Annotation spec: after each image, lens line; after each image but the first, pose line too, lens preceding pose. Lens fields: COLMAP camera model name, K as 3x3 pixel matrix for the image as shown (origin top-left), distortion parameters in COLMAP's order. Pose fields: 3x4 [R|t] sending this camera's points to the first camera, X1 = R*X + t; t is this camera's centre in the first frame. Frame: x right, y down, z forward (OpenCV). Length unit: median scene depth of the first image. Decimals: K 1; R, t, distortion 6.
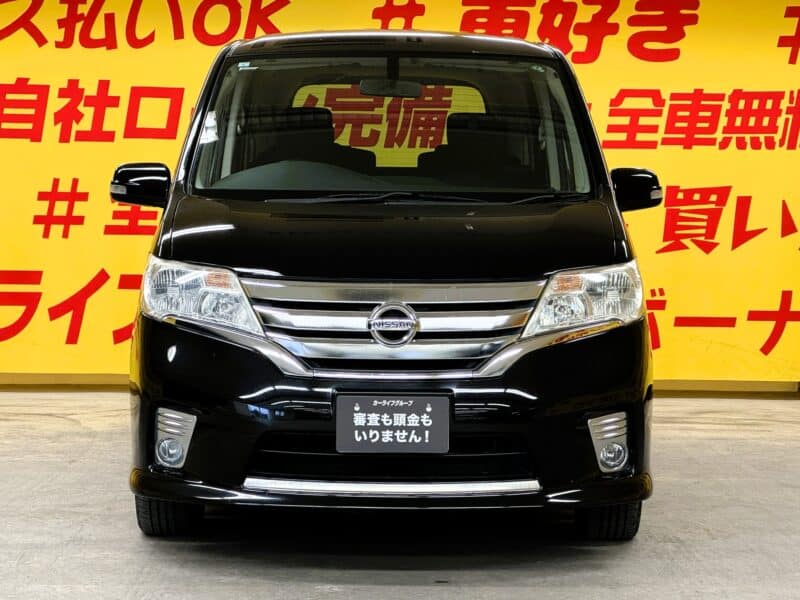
lens RADIAL K [[1992.5, 0, 400.0], [0, 1992.5, 300.0], [0, 0, 1]] dist [0.056082, 0.871145]
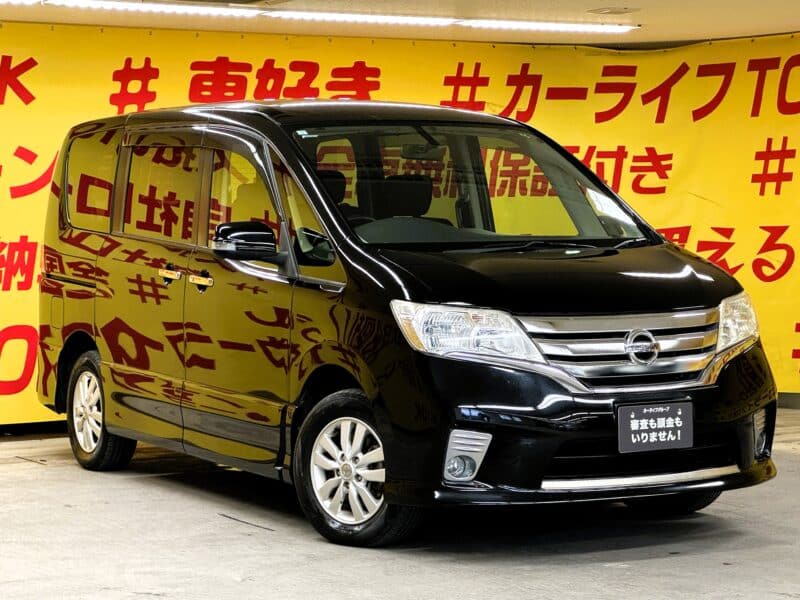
lens RADIAL K [[1992.5, 0, 400.0], [0, 1992.5, 300.0], [0, 0, 1]] dist [0.056082, 0.871145]
pose [[0.871595, -0.041085, 0.488503, -0.418840], [0.050575, 0.998701, -0.006242, -0.009495], [-0.487611, 0.030146, 0.872540, -0.004503]]
